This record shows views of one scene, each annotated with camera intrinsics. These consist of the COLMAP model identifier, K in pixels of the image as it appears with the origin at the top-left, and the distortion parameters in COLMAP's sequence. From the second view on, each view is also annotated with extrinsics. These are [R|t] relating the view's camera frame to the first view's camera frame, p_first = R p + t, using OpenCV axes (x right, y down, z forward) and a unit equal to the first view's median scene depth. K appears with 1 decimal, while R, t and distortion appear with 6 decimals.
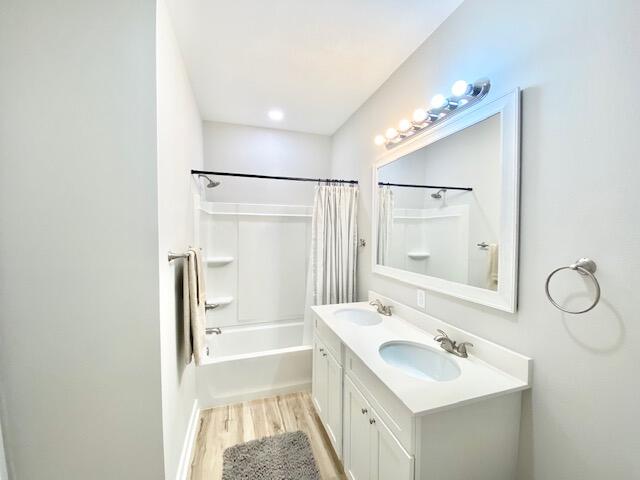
lens RADIAL K [[259.6, 0, 318.8], [0, 259.6, 233.3], [0, 0, 1]] dist [0.002454, -0.007815]
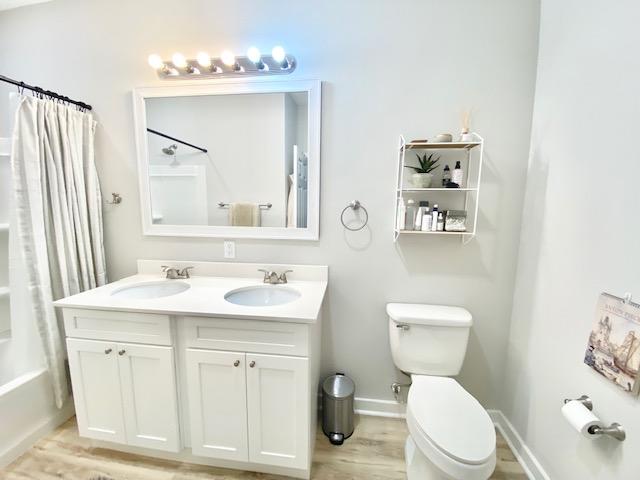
lens RADIAL K [[259.6, 0, 319.6], [0, 259.6, 241.0], [0, 0, 1]] dist [0.002454, -0.007815]
pose [[0.410197, -0.127397, 0.903055, -0.298201], [-0.005695, 0.989818, 0.142224, 0.052798], [-0.911979, -0.063482, 0.405295, 0.201410]]
